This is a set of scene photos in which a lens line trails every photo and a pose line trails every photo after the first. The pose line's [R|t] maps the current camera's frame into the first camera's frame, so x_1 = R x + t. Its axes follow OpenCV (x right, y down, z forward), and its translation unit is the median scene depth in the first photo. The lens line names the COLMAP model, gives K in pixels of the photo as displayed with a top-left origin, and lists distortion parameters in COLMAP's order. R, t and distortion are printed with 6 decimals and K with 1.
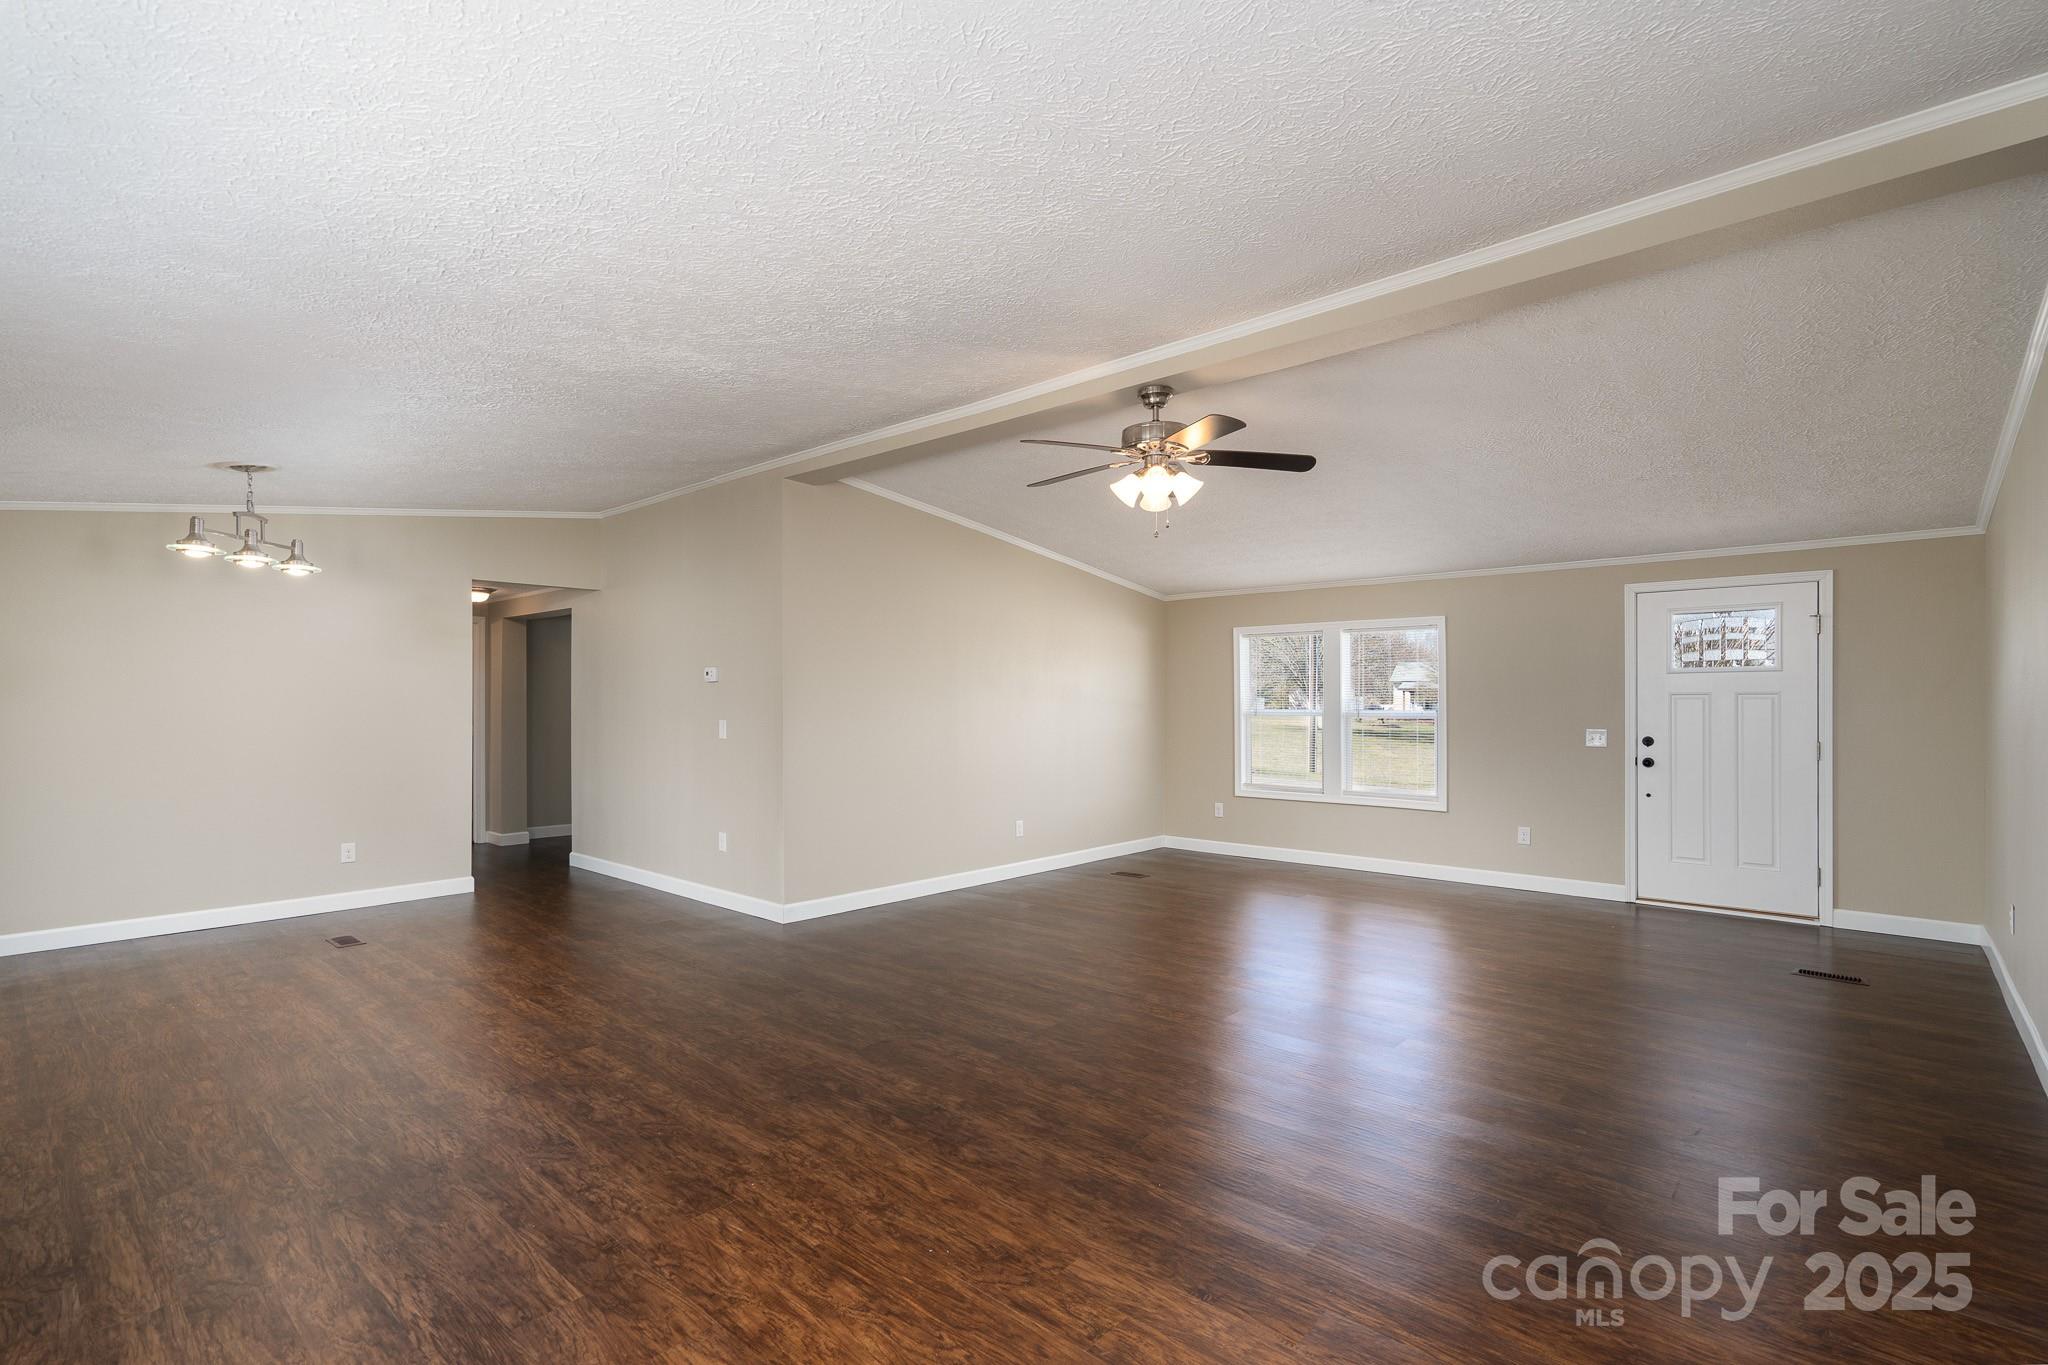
lens RADIAL K [[941.6, 0, 1019.0], [0, 941.6, 702.8], [0, 0, 1]] dist [-0.001531, -0.000776]
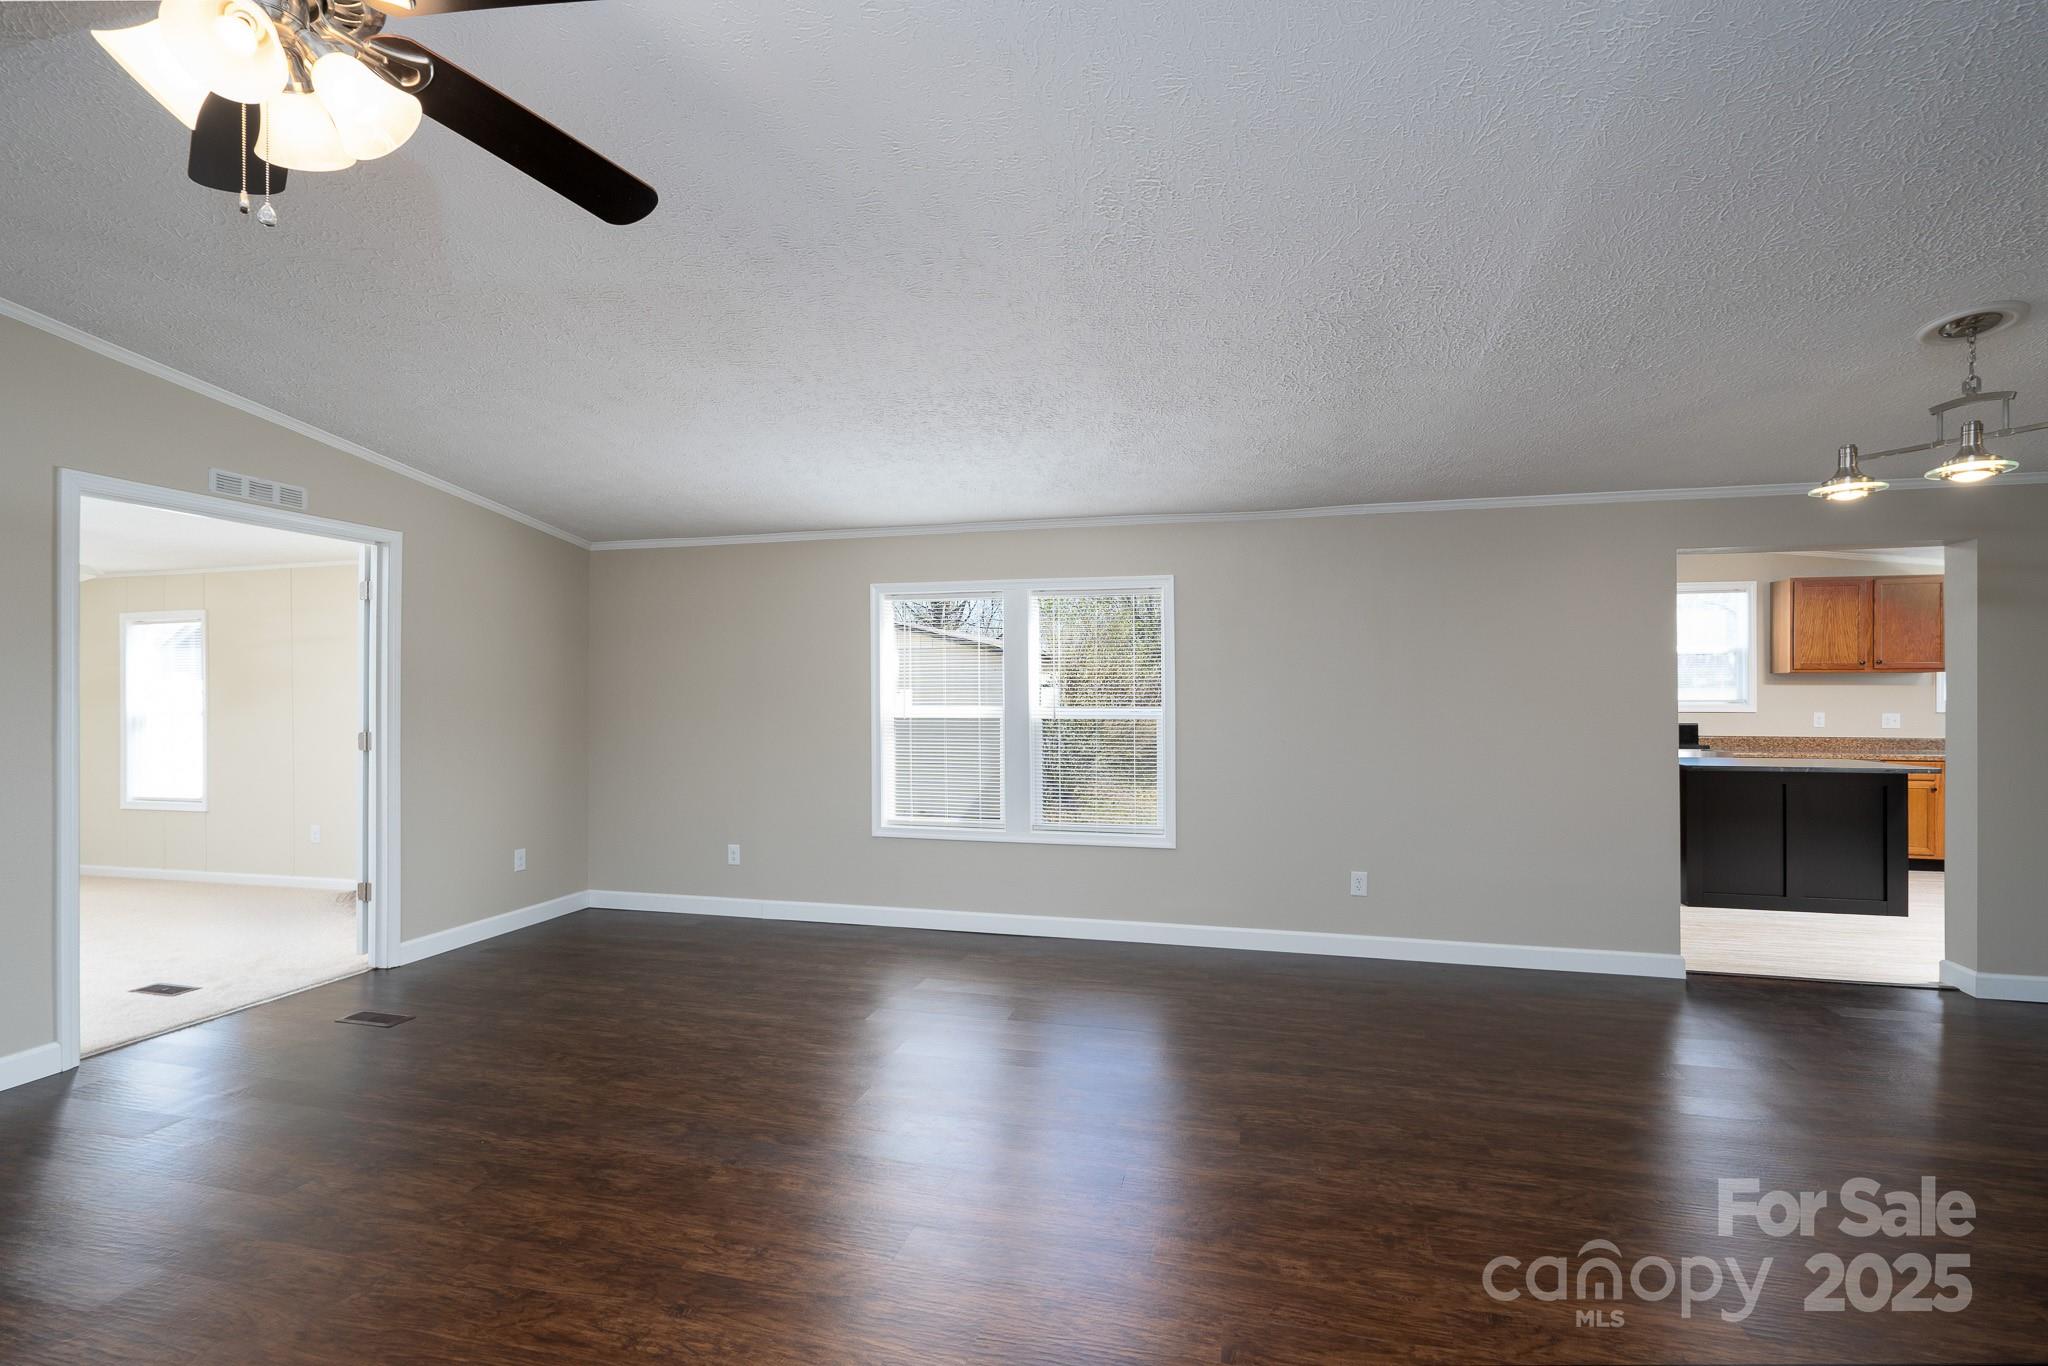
lens RADIAL K [[941.6, 0, 1006.1], [0, 941.6, 688.6], [0, 0, 1]] dist [-0.001531, -0.000776]
pose [[-0.895463, -0.000731, -0.445135, 0.040100], [0.003203, 0.999962, -0.008085, -0.001378], [0.445124, -0.008665, -0.895427, 0.986933]]
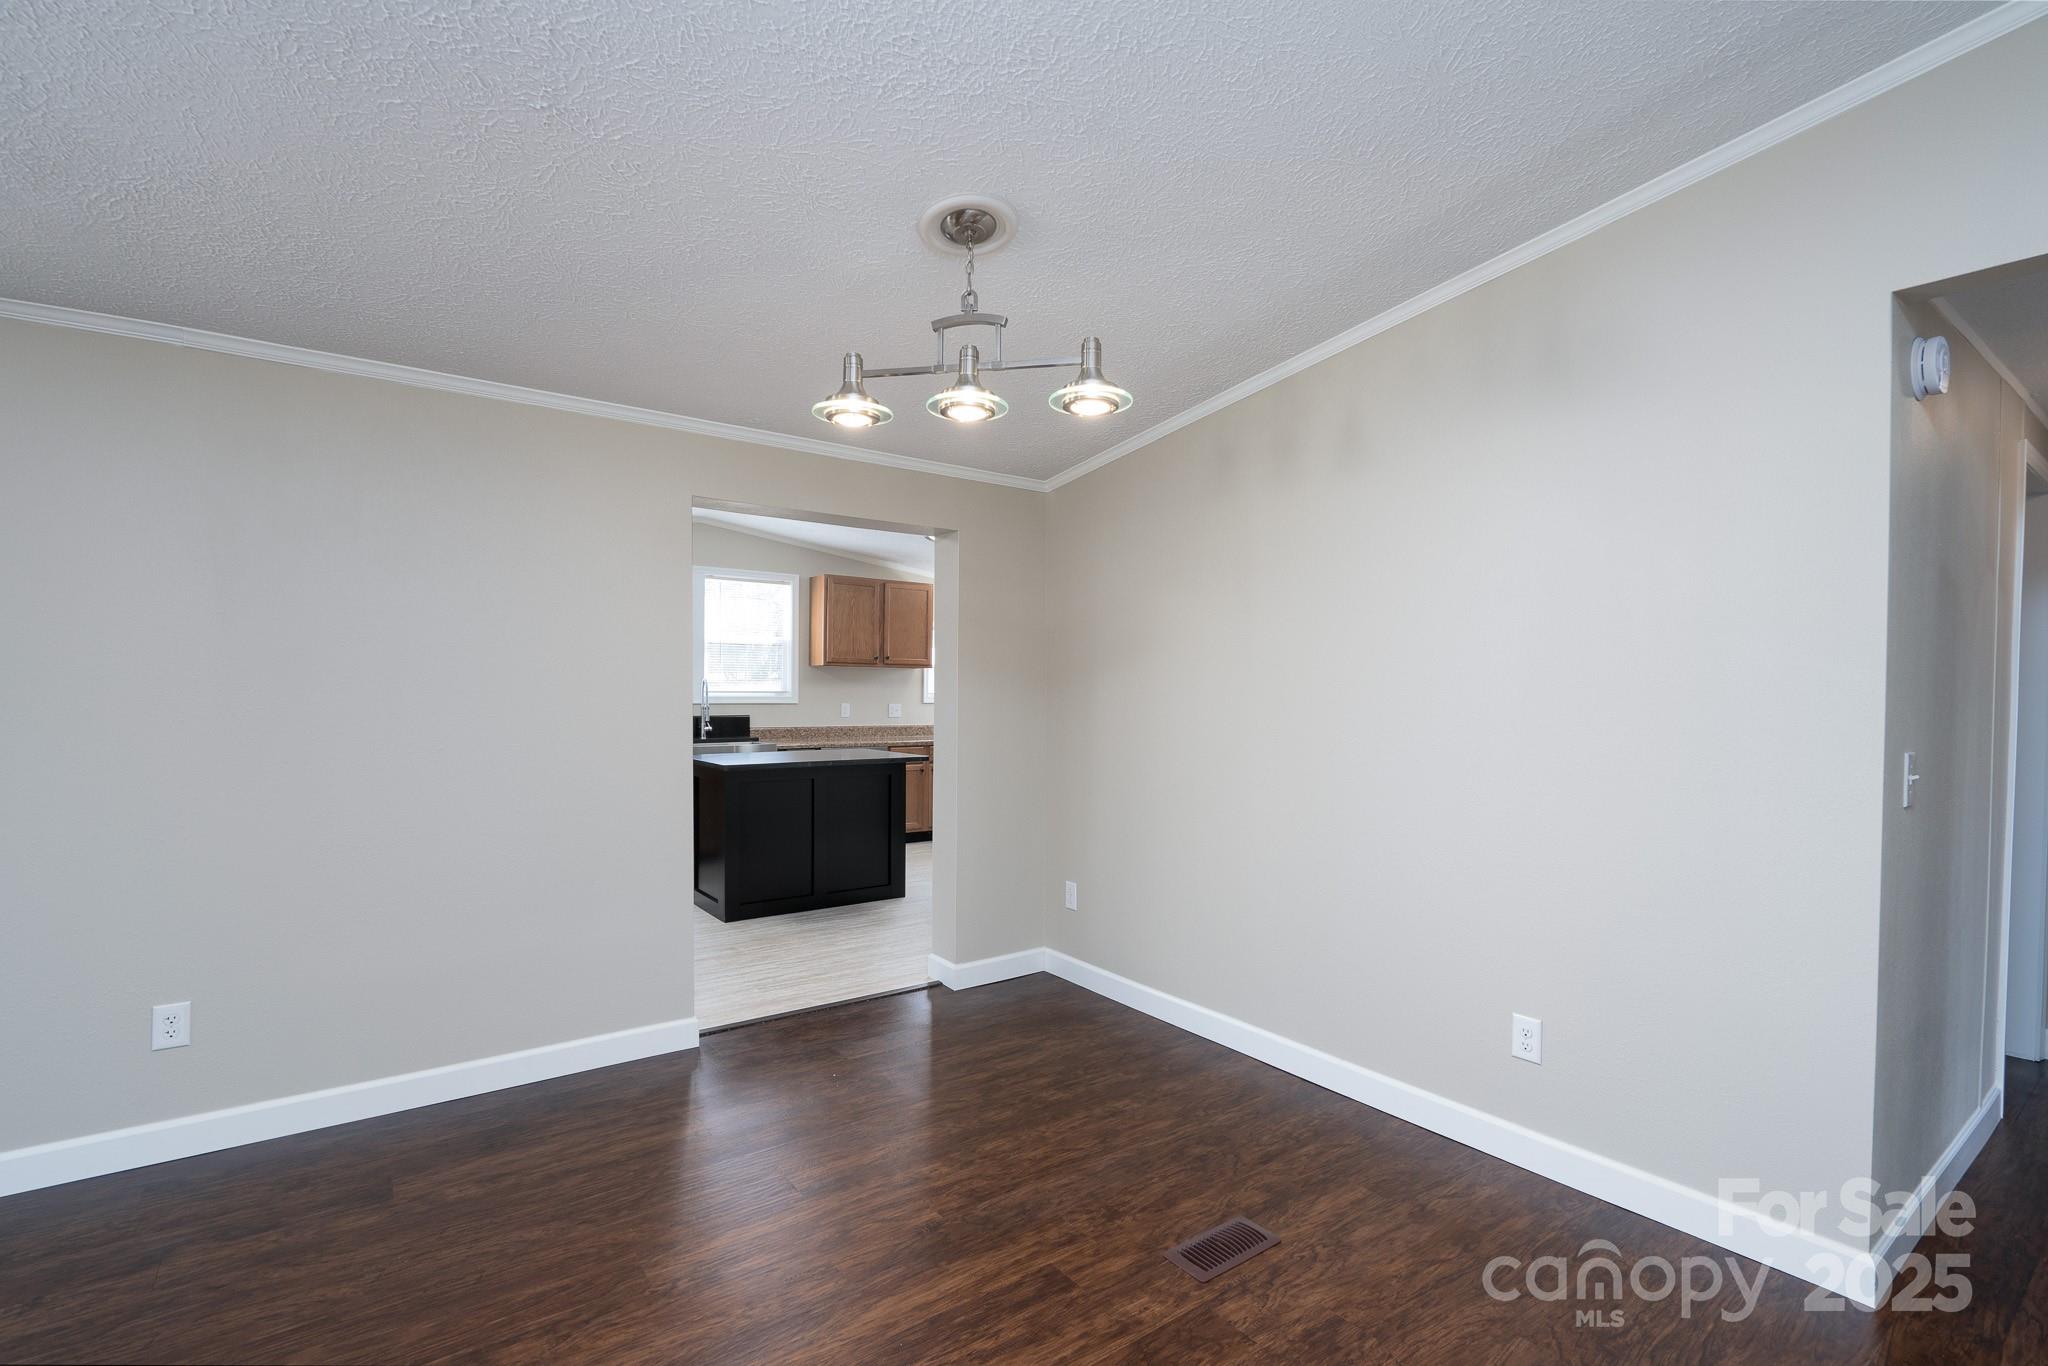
lens RADIAL K [[941.6, 0, 1022.7], [0, 941.6, 689.6], [0, 0, 1]] dist [-0.001531, -0.000776]
pose [[-0.218982, 0.001203, -0.975728, -0.240567], [-0.001929, 0.999997, 0.001666, 0.001588], [0.975727, 0.002247, -0.218979, 0.884973]]
